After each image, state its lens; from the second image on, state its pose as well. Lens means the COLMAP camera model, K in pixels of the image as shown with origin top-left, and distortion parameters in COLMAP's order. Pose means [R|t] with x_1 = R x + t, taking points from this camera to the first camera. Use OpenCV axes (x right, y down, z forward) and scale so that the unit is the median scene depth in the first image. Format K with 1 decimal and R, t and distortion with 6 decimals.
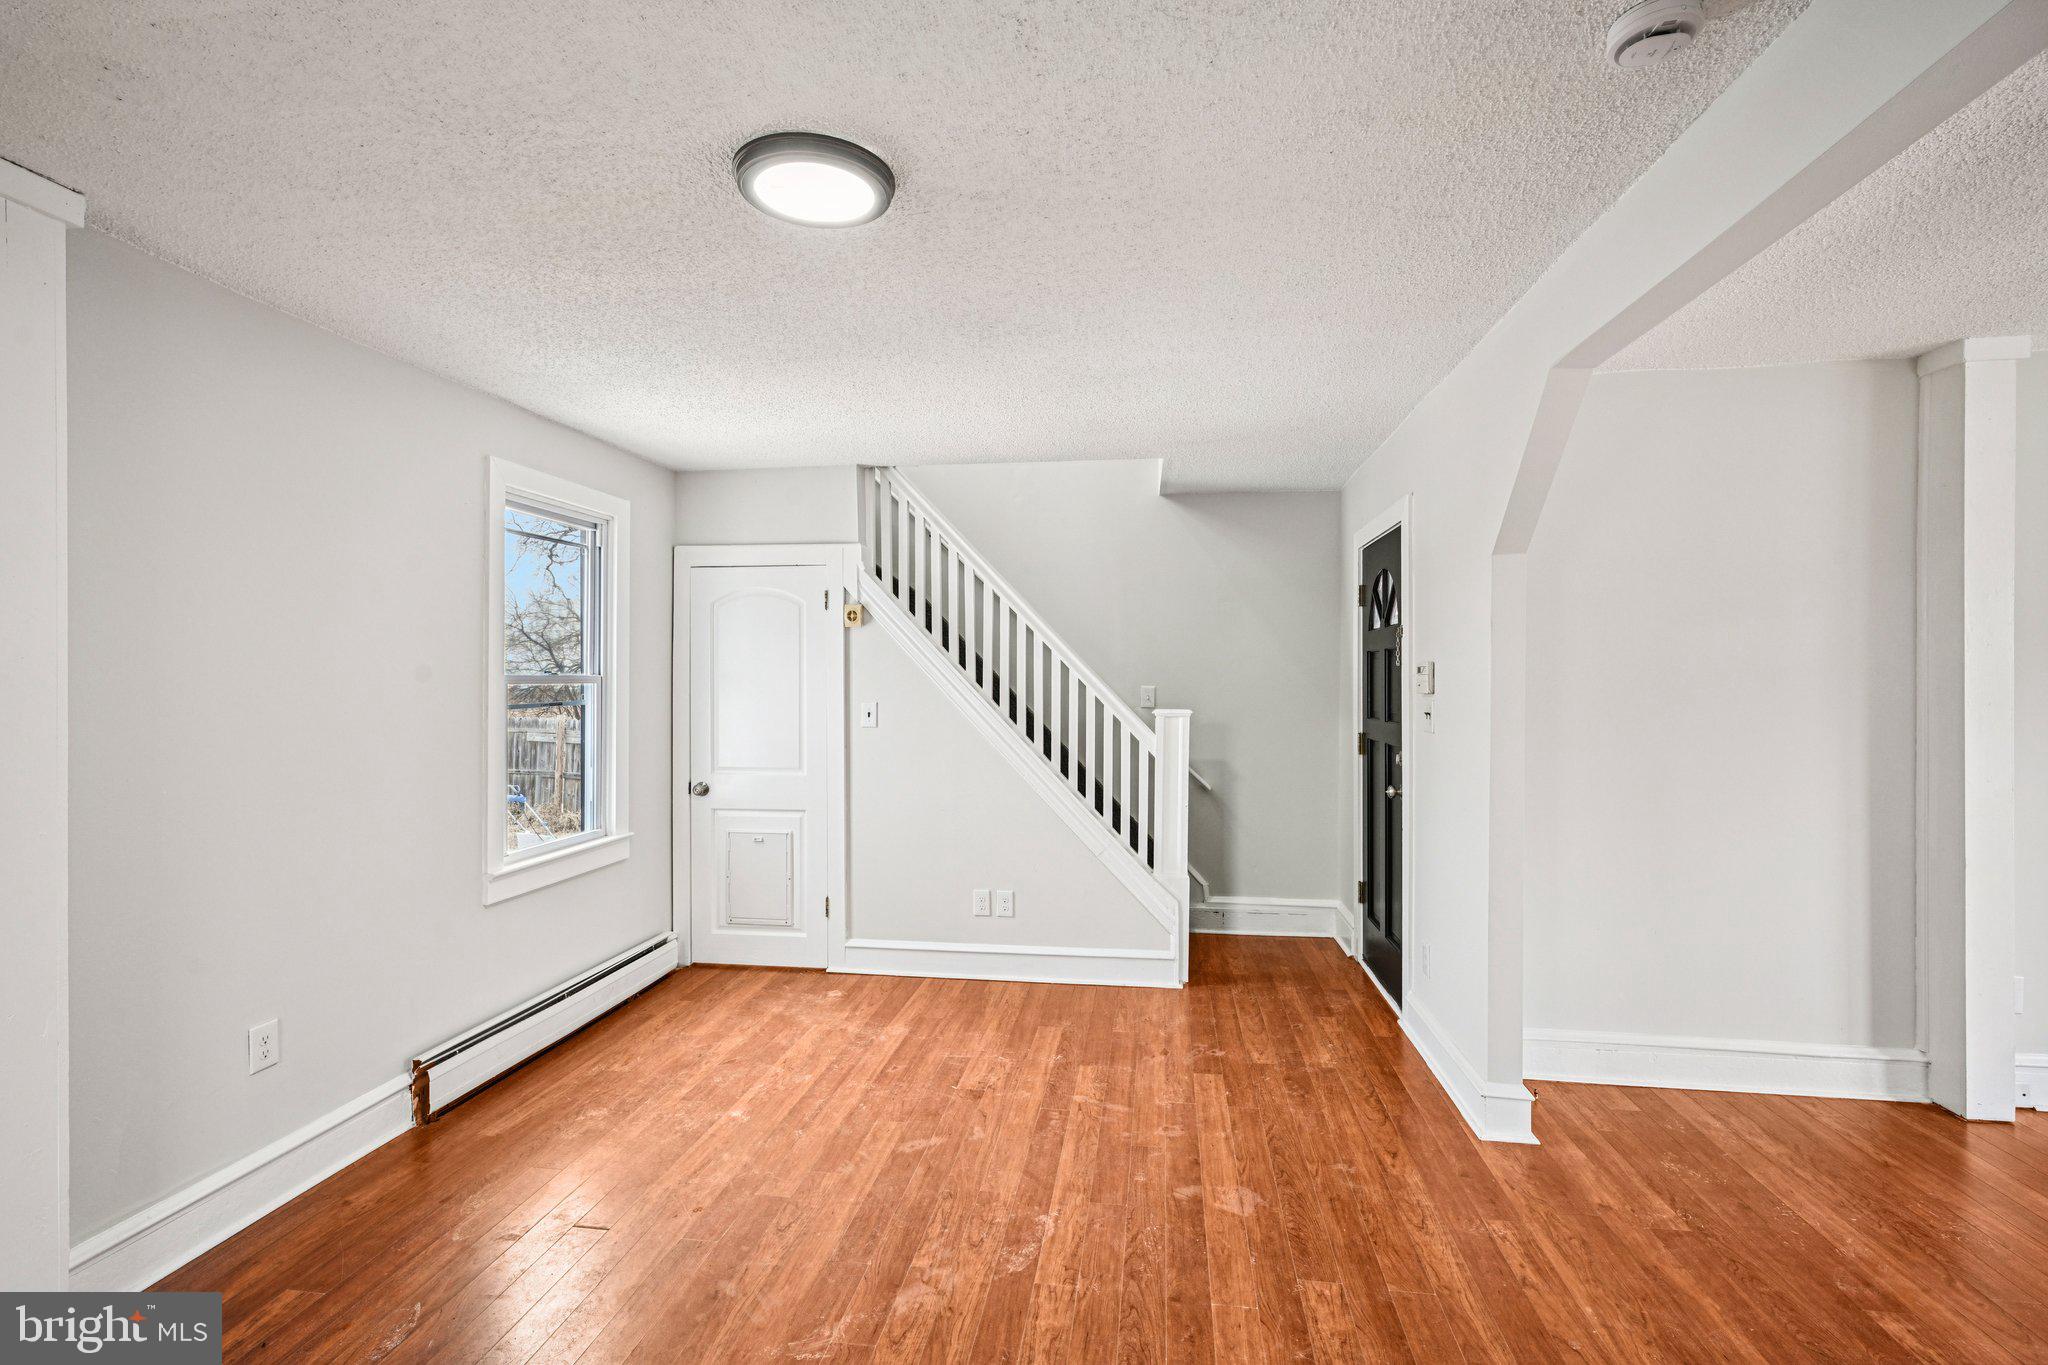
lens RADIAL K [[905.1, 0, 1024.5], [0, 905.1, 678.9], [0, 0, 1]] dist [0.001350, 0.000659]
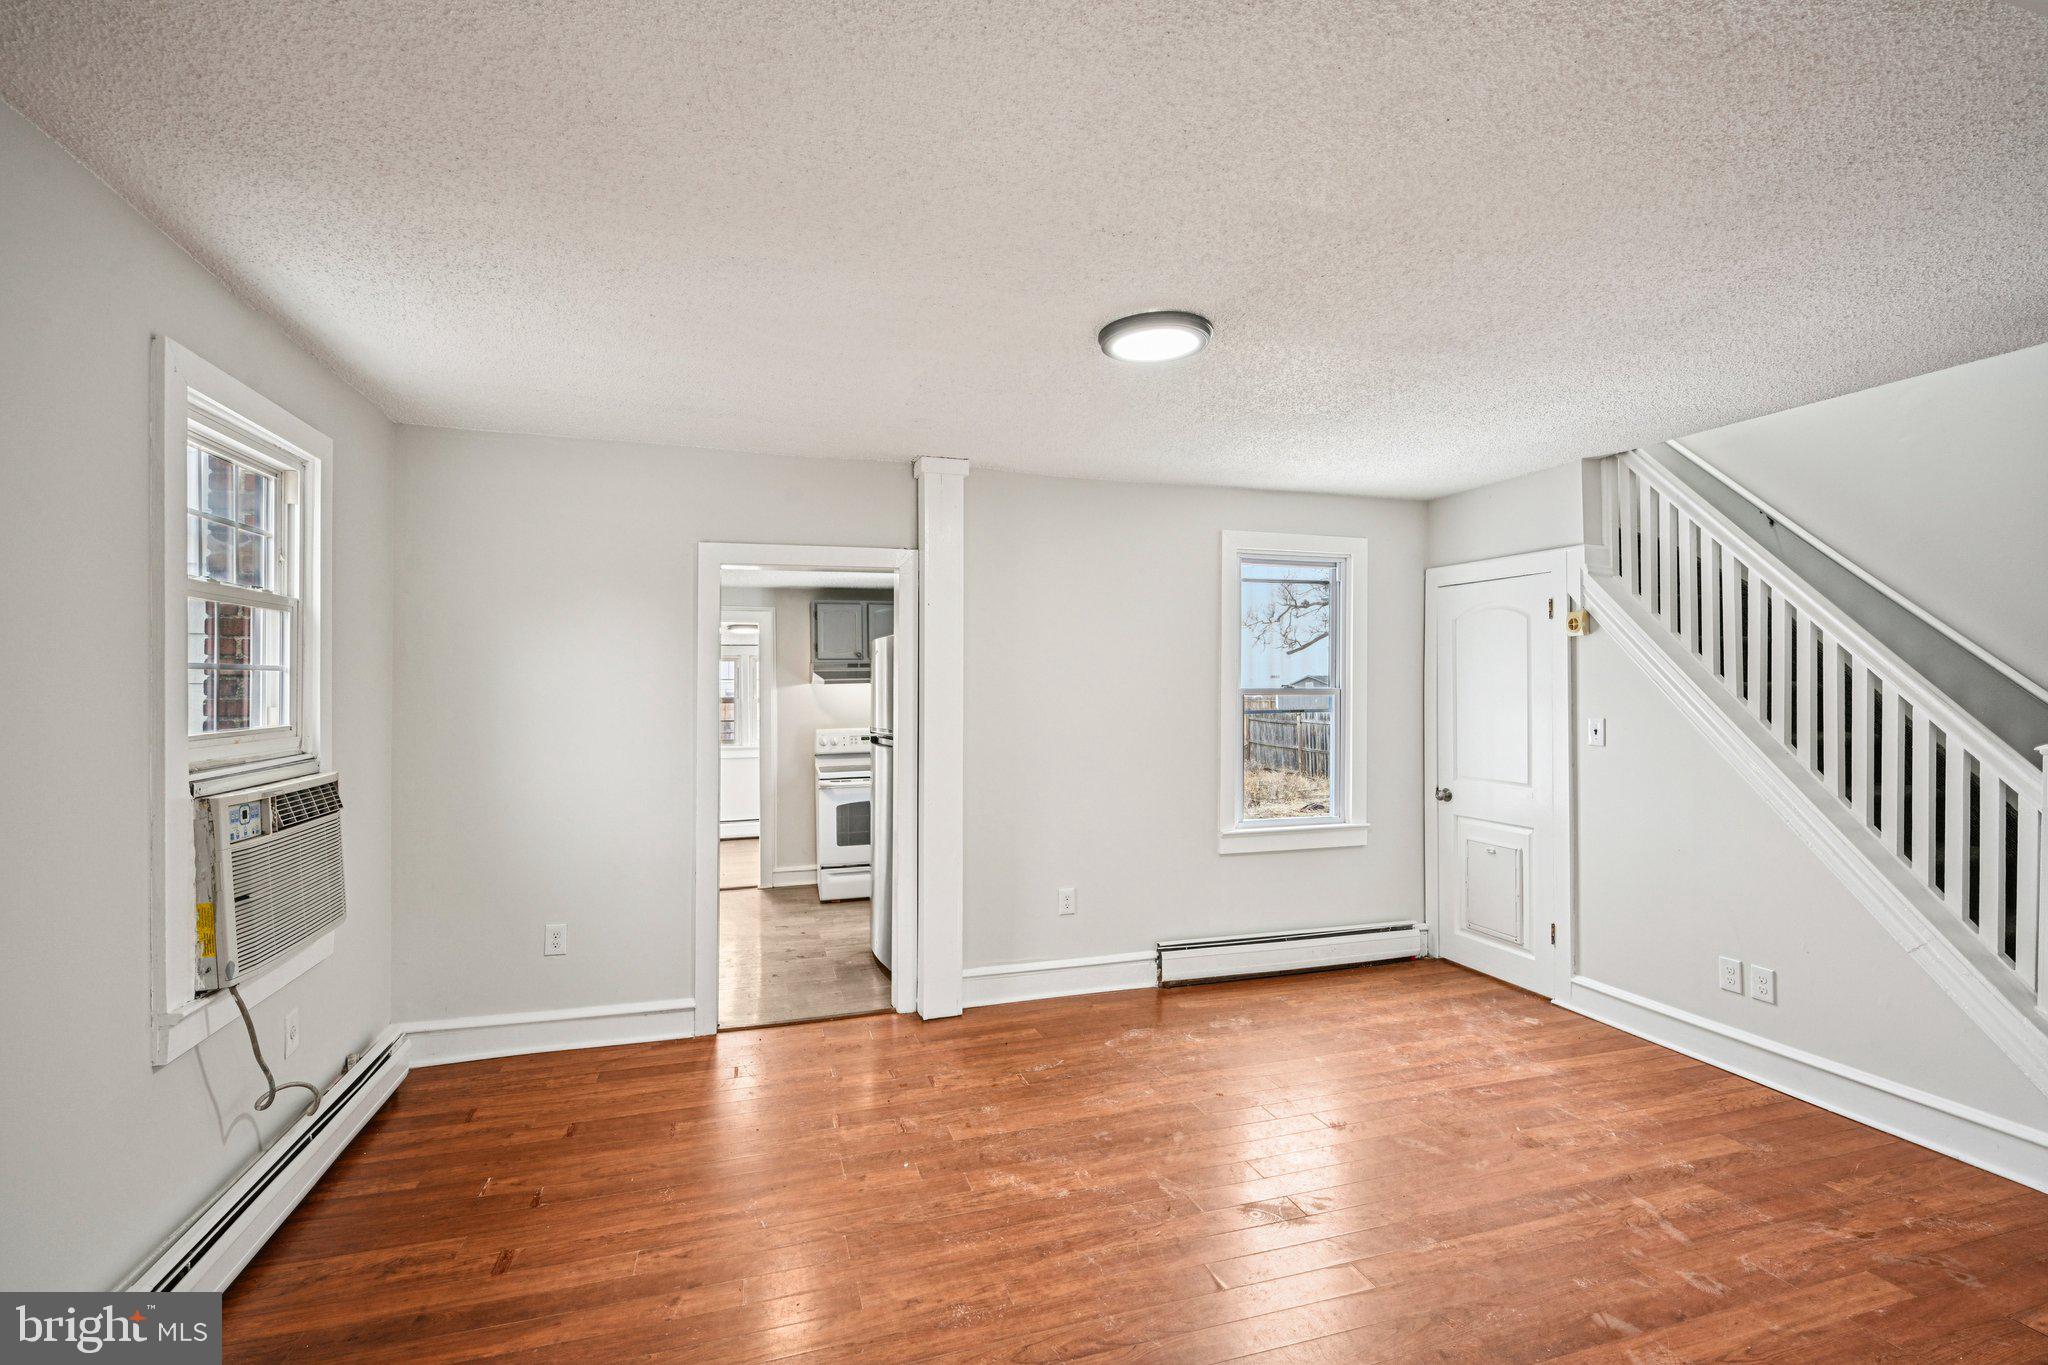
lens RADIAL K [[905.1, 0, 1026.9], [0, 905.1, 679.1], [0, 0, 1]] dist [0.001350, 0.000659]
pose [[0.439593, -0.006484, -0.898174, 0.566770], [-0.002778, 0.999959, -0.008578, -0.005793], [0.898193, 0.006266, 0.439557, 0.131880]]
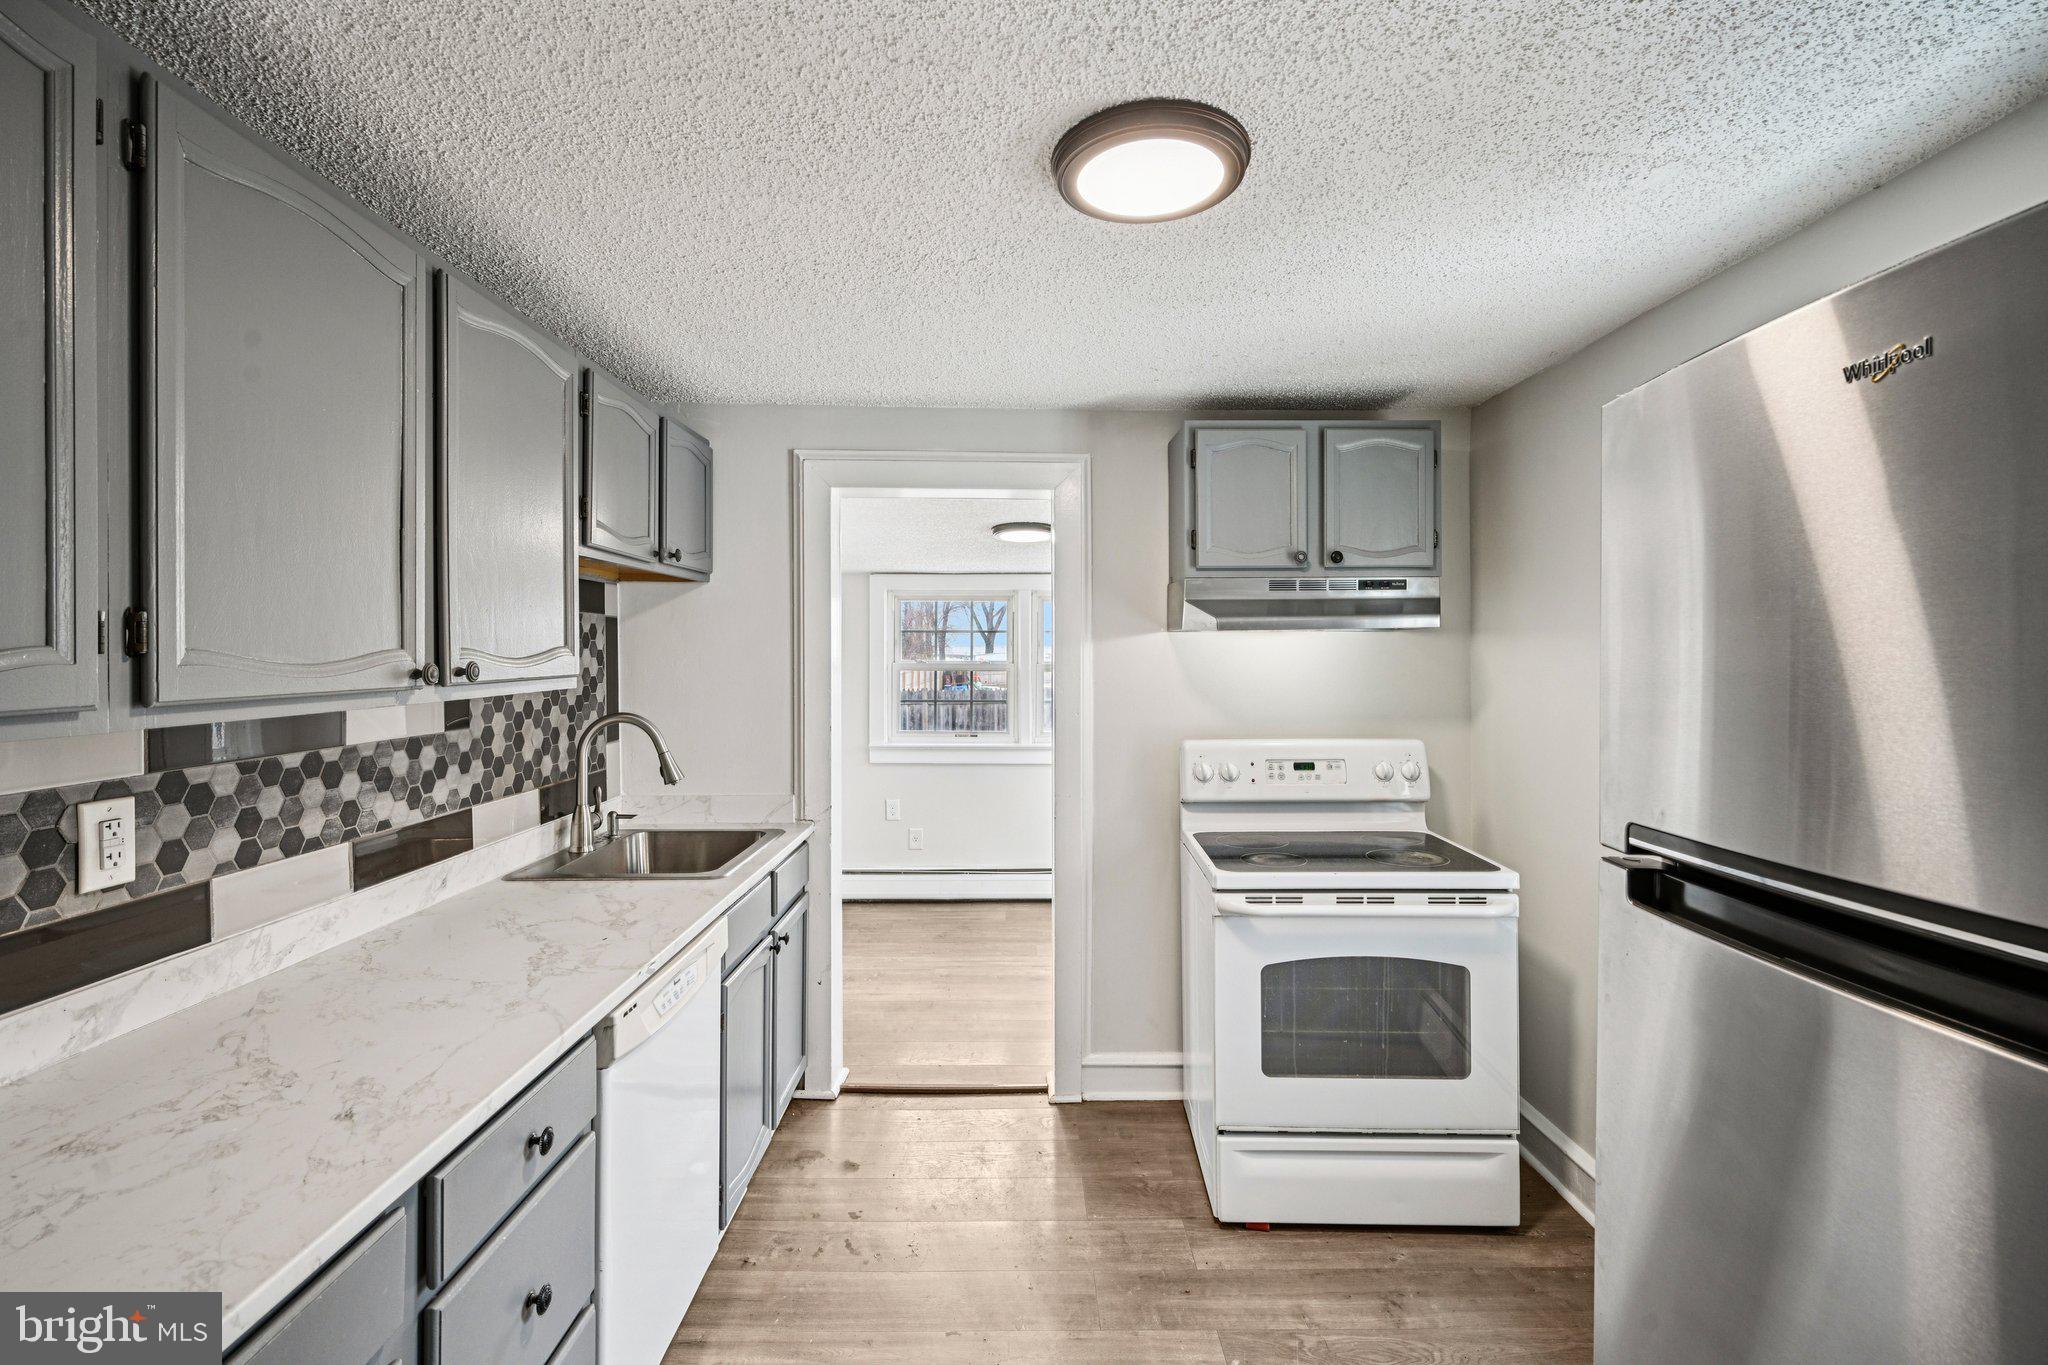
lens RADIAL K [[905.1, 0, 1039.0], [0, 905.1, 659.7], [0, 0, 1]] dist [0.001350, 0.000659]
pose [[0.155197, 0.007124, -0.987858, -0.761252], [-0.008031, 0.999950, 0.005949, 0.011438], [0.987851, 0.007010, 0.155246, 0.351125]]
